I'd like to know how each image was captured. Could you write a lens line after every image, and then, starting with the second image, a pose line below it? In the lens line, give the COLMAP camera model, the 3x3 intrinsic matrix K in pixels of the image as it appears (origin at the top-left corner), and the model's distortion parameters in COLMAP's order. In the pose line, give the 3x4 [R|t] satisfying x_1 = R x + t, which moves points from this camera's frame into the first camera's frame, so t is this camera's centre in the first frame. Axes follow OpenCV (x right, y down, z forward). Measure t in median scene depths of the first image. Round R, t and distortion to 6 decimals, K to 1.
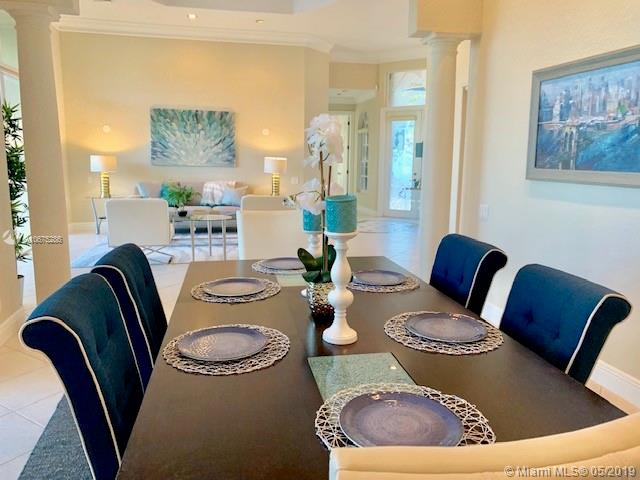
lens RADIAL K [[481.3, 0, 319.2], [0, 481.3, 236.8], [0, 0, 1]] dist [0.026617, -0.047821]
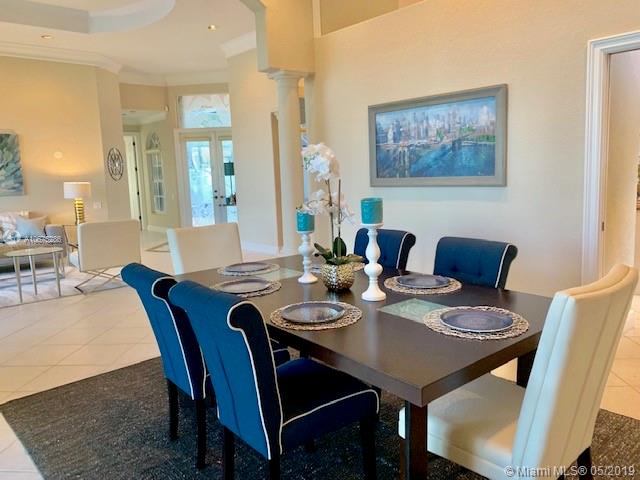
lens RADIAL K [[481.3, 0, 323.3], [0, 481.3, 237.7], [0, 0, 1]] dist [0.026617, -0.047821]
pose [[0.870969, -0.105858, 0.479798, -0.134989], [0.122981, 0.992400, -0.004292, 0.003608], [-0.475697, 0.062745, 0.877368, -0.035163]]
